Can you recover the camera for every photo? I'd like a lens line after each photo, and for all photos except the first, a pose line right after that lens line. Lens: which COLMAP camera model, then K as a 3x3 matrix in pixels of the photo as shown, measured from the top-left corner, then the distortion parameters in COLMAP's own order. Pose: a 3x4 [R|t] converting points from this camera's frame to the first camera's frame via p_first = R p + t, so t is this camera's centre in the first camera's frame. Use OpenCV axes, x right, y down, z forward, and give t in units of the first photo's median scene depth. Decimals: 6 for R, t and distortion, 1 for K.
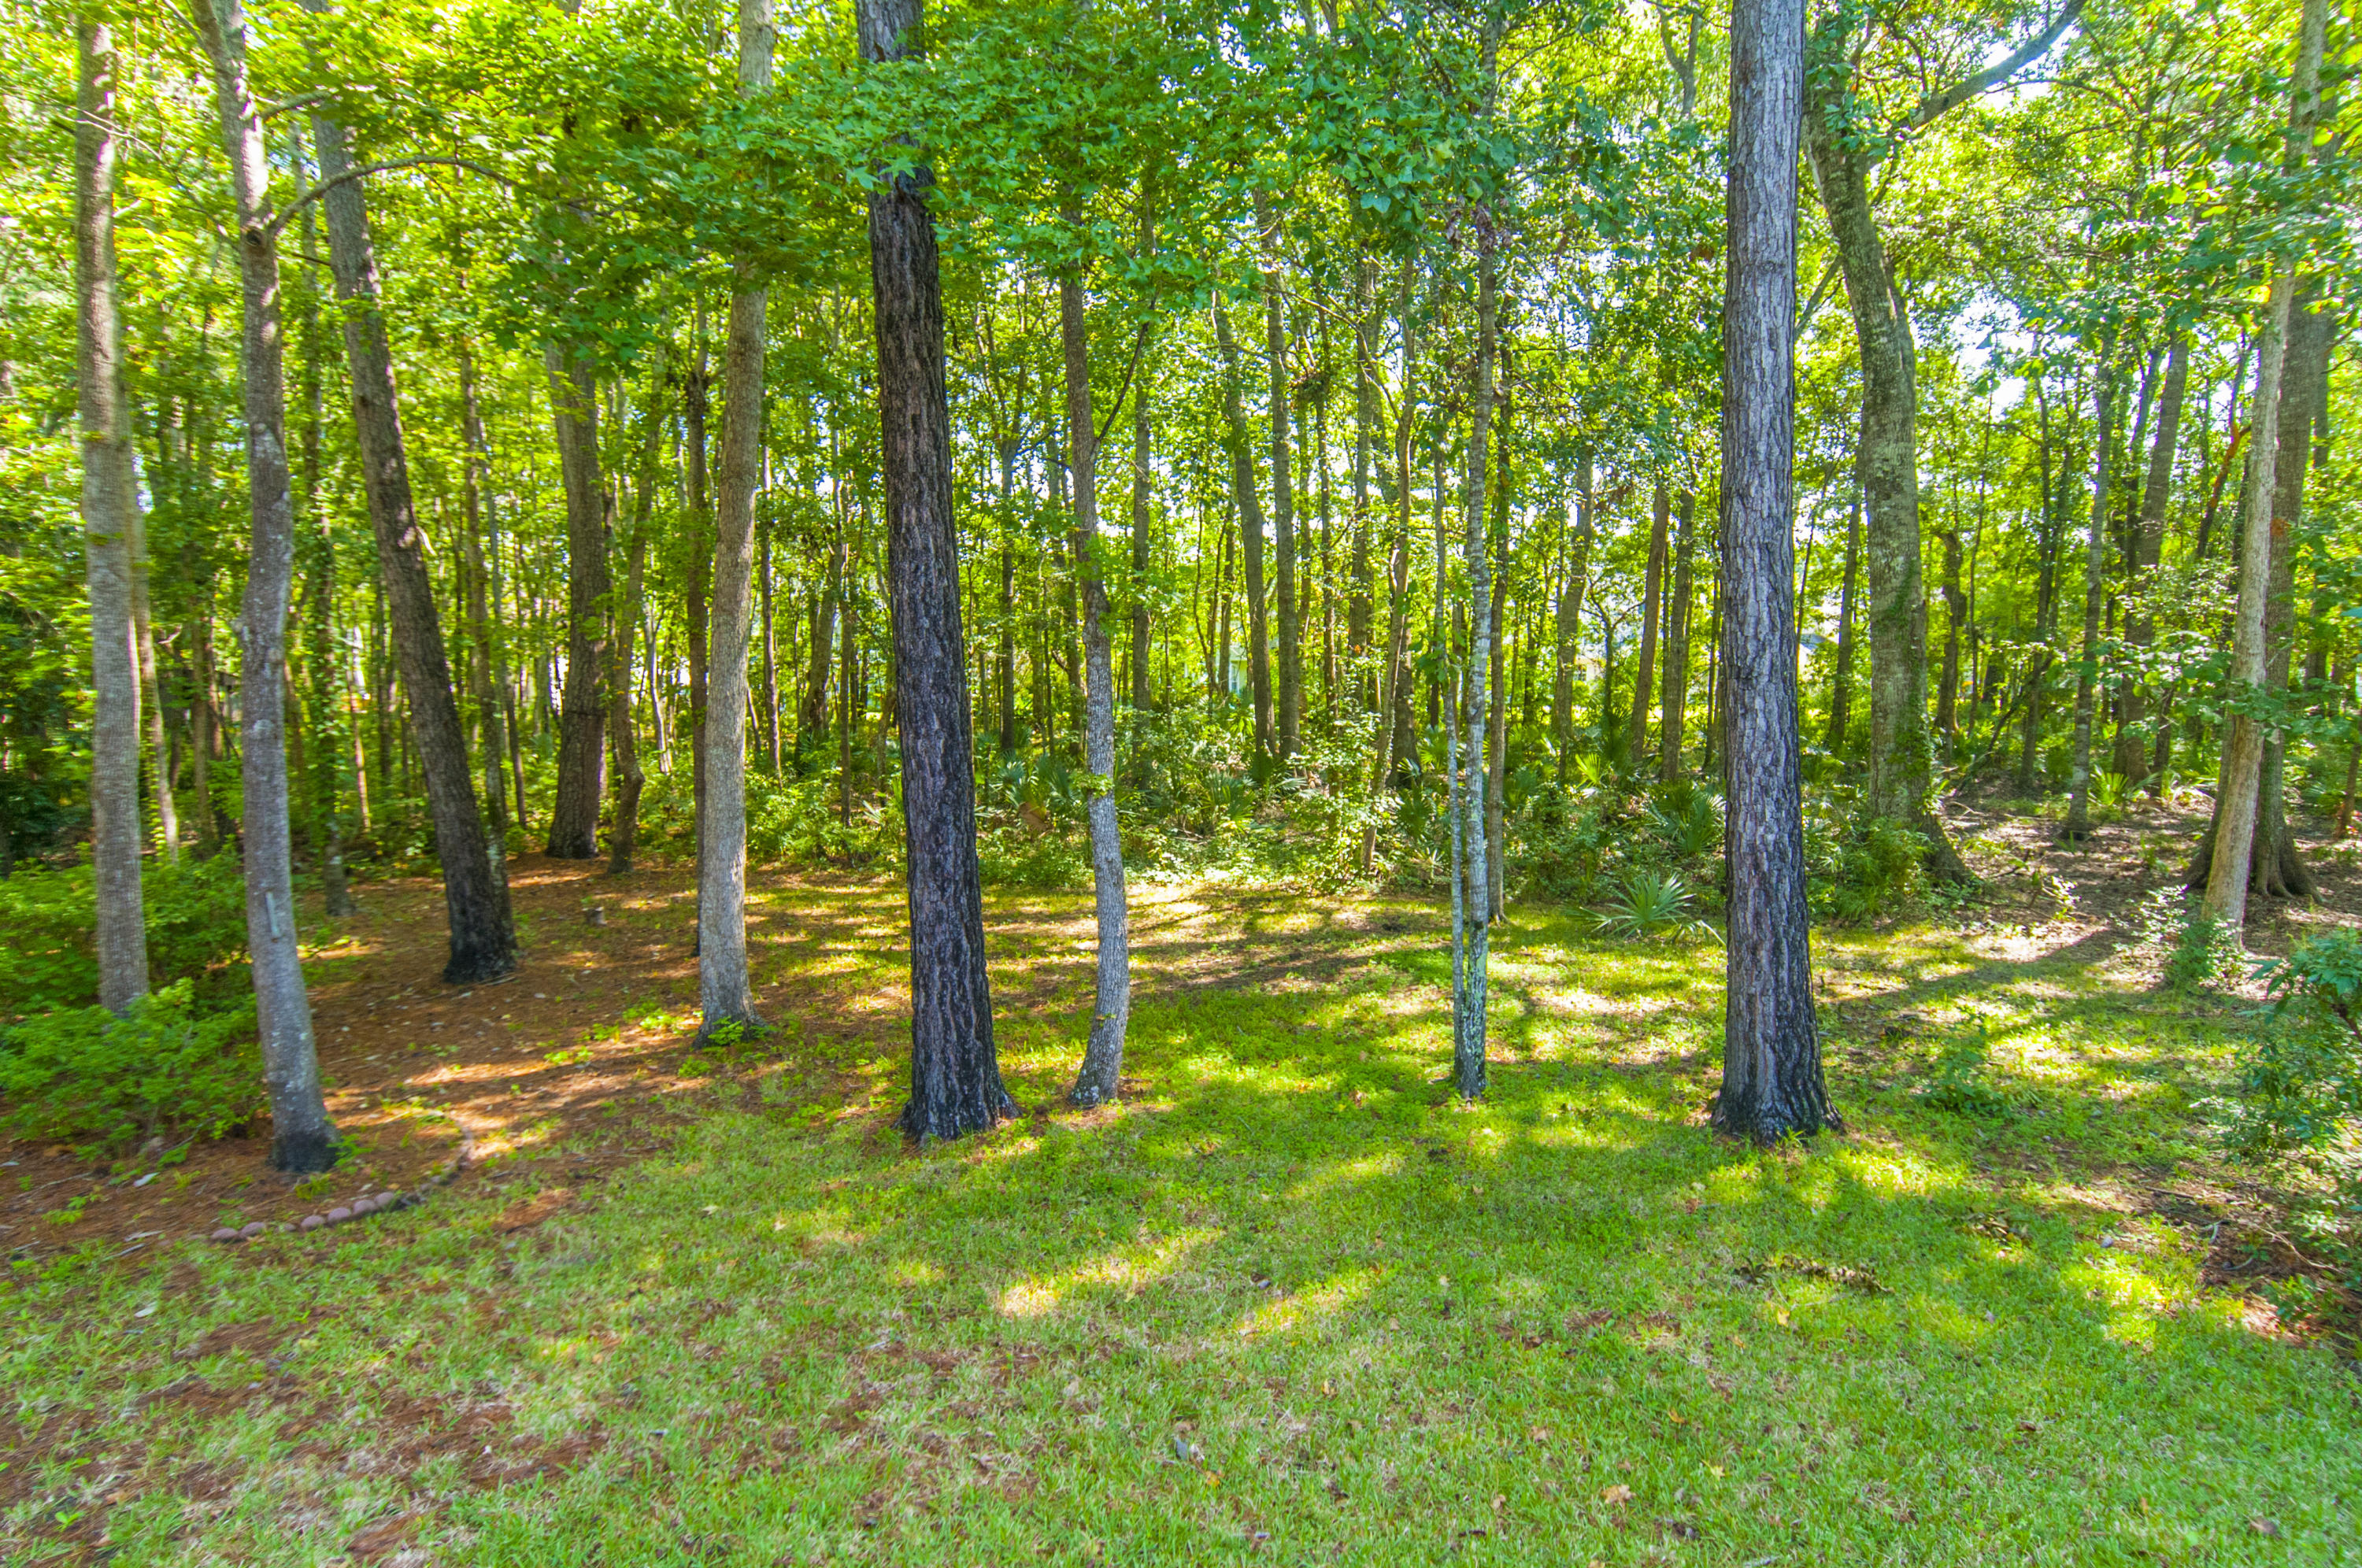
lens RADIAL K [[1218.8, 0, 1215.5], [0, 1218.8, 789.2], [0, 0, 1]] dist [0.019480, -0.014873]
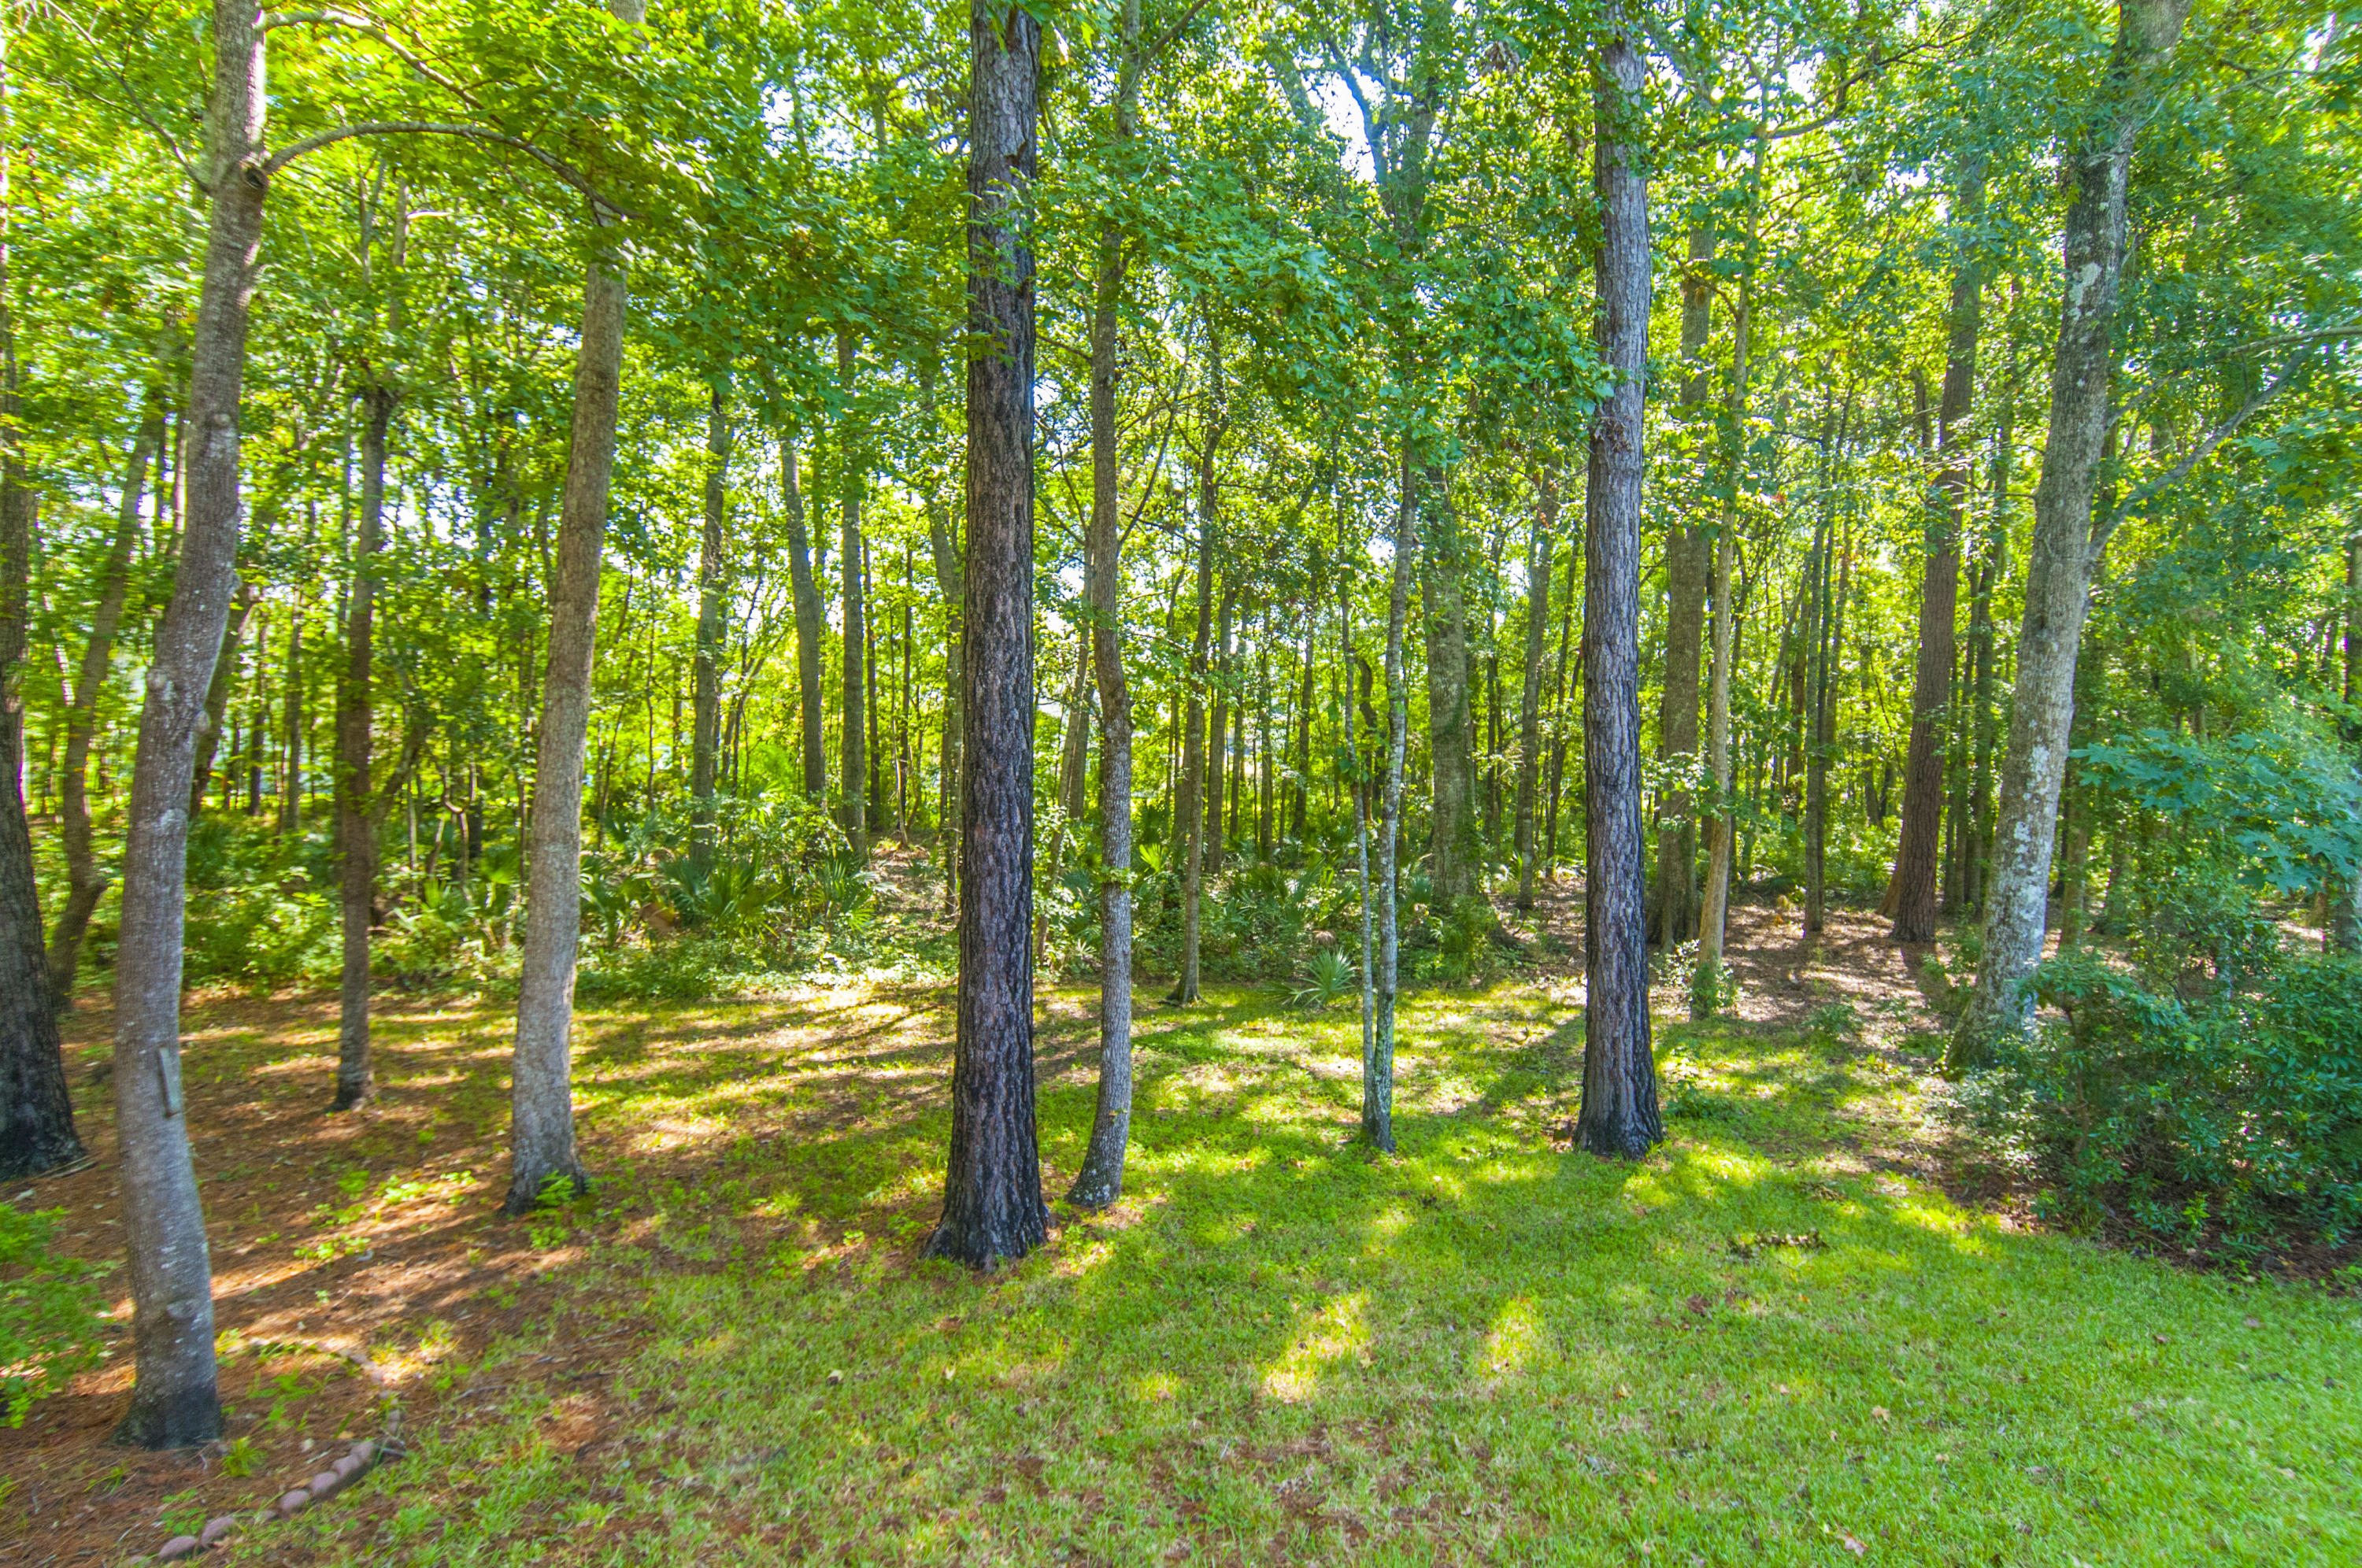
lens RADIAL K [[1218.8, 0, 1215.5], [0, 1218.8, 789.2], [0, 0, 1]] dist [0.019480, -0.014873]
pose [[0.887093, 0.016039, 0.461312, -0.210959], [0.018038, 0.997428, -0.069365, -0.002510], [-0.461239, 0.069854, 0.884522, 0.027602]]
